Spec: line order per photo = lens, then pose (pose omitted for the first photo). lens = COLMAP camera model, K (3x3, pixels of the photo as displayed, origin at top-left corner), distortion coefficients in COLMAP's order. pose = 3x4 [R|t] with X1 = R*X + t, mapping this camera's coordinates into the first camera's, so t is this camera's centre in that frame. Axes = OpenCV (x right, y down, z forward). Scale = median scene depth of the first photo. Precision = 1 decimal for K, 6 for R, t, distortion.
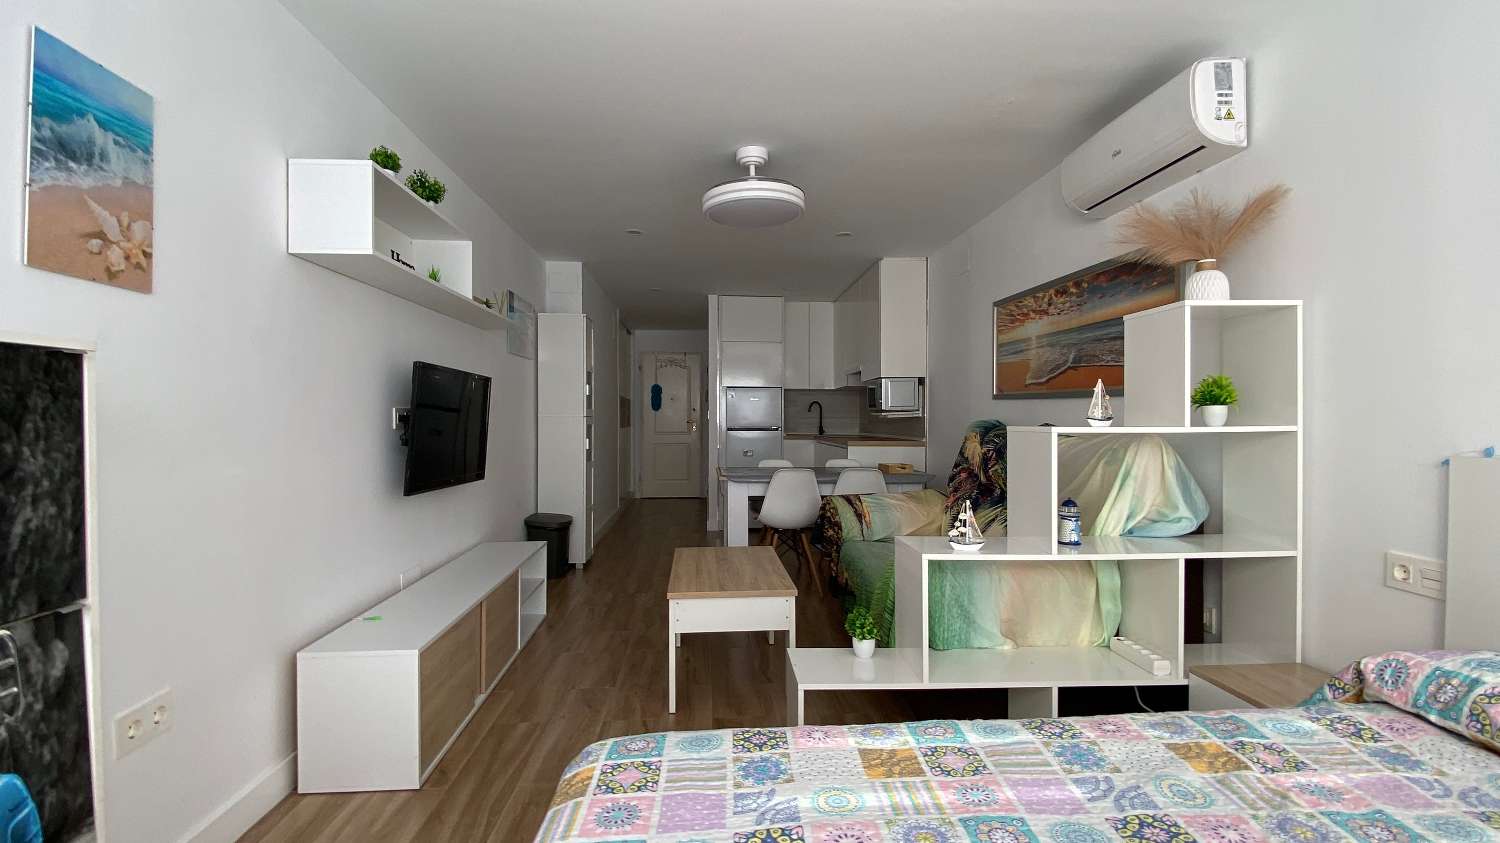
lens RADIAL K [[681.9, 0, 749.1], [0, 681.9, 420.1], [0, 0, 1]] dist [0.012865, -0.009031]
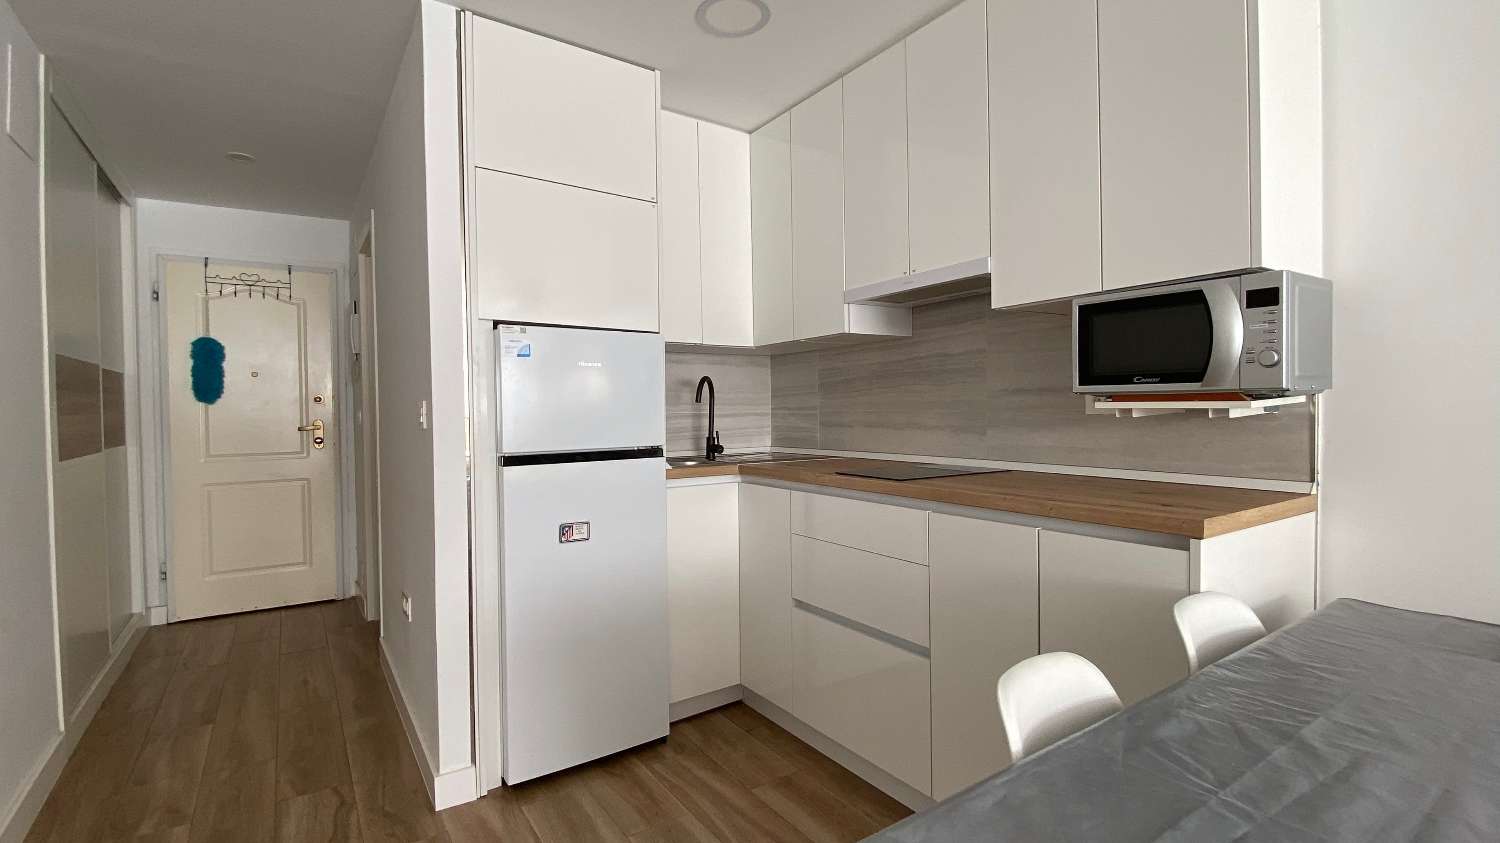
lens RADIAL K [[681.9, 0, 739.2], [0, 681.9, 421.5], [0, 0, 1]] dist [0.012865, -0.009031]
pose [[0.880532, -0.023993, 0.473380, -0.052481], [0.014485, 0.999614, 0.023721, -0.007966], [-0.473766, -0.014030, 0.880539, 0.498123]]
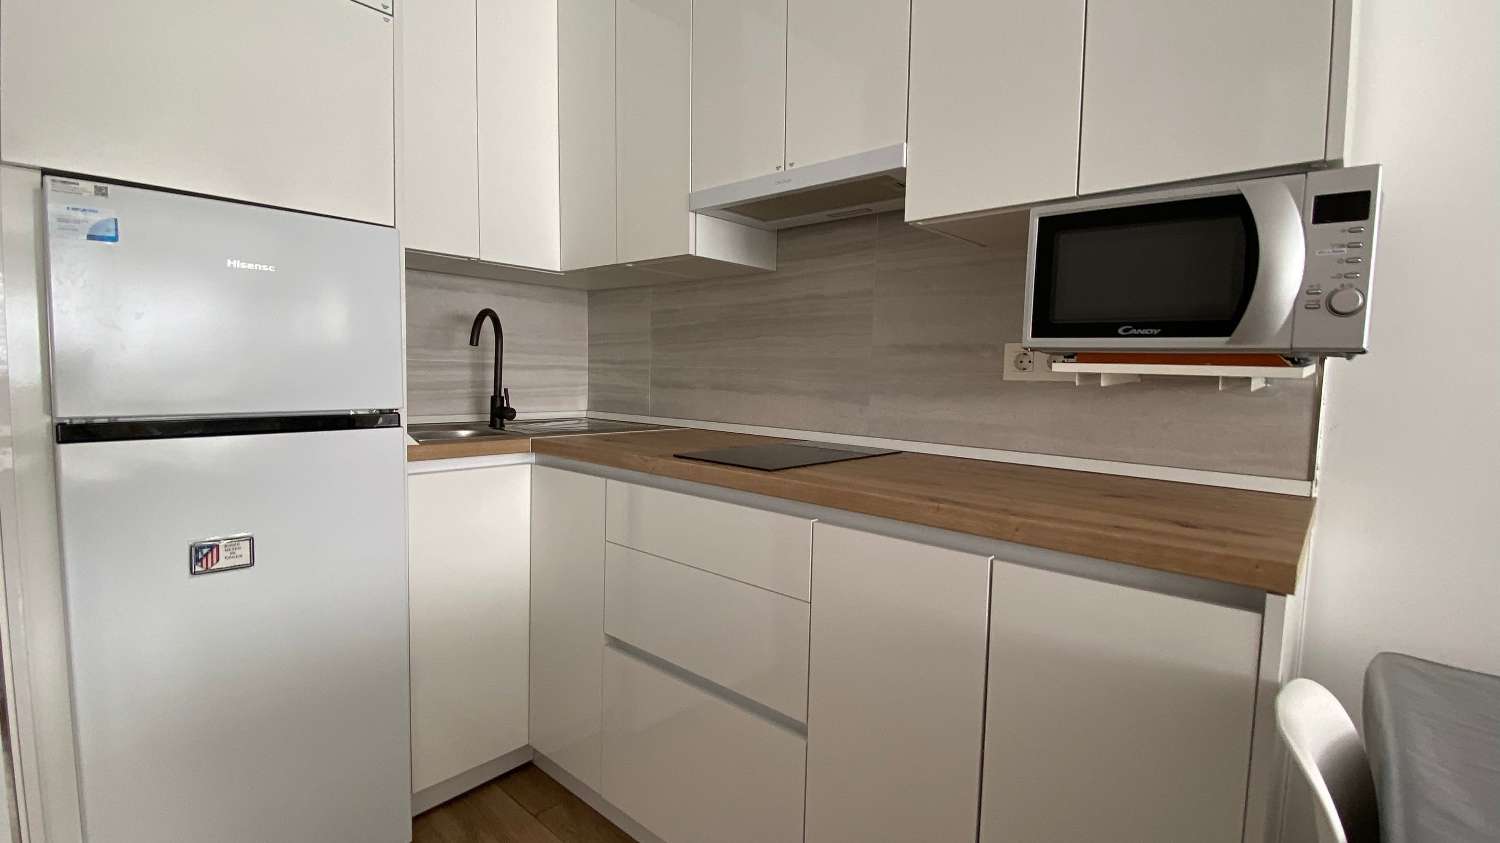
lens RADIAL K [[681.9, 0, 744.9], [0, 681.9, 420.9], [0, 0, 1]] dist [0.012865, -0.009031]
pose [[0.734317, -0.037215, 0.677786, -0.009092], [-0.023763, 0.996475, 0.080458, -0.005558], [-0.678391, -0.075188, 0.730844, 0.559450]]
